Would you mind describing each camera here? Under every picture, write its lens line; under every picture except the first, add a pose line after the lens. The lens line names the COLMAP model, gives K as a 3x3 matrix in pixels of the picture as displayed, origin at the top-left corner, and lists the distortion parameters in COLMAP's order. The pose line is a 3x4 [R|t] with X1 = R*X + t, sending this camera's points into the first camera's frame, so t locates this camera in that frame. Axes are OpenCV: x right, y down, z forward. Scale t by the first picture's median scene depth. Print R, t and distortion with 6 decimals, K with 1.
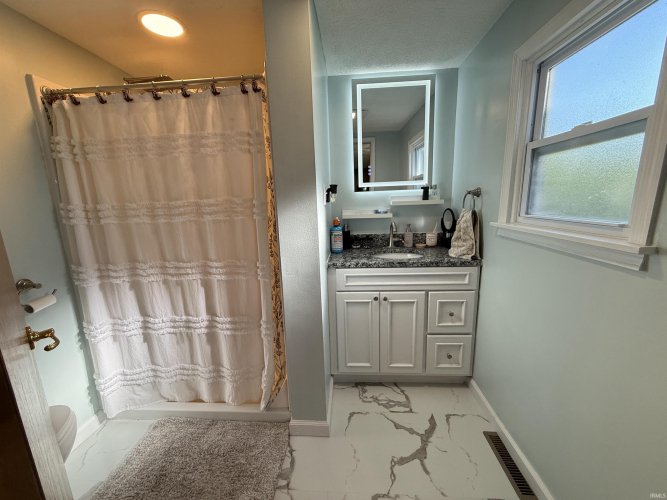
lens RADIAL K [[265.8, 0, 332.3], [0, 265.8, 249.7], [0, 0, 1]] dist [-0.002809, 0.000885]
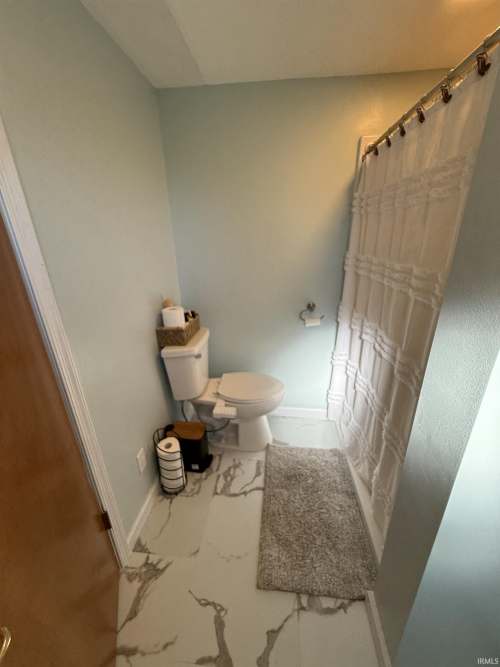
lens RADIAL K [[265.8, 0, 250.5], [0, 265.8, 333.6], [0, 0, 1]] dist [-0.002809, 0.000885]
pose [[-0.024903, 0.387515, -0.921527, 0.266789], [-0.167977, 0.907084, 0.385982, -0.231553], [0.985476, 0.164408, 0.042505, 0.577063]]
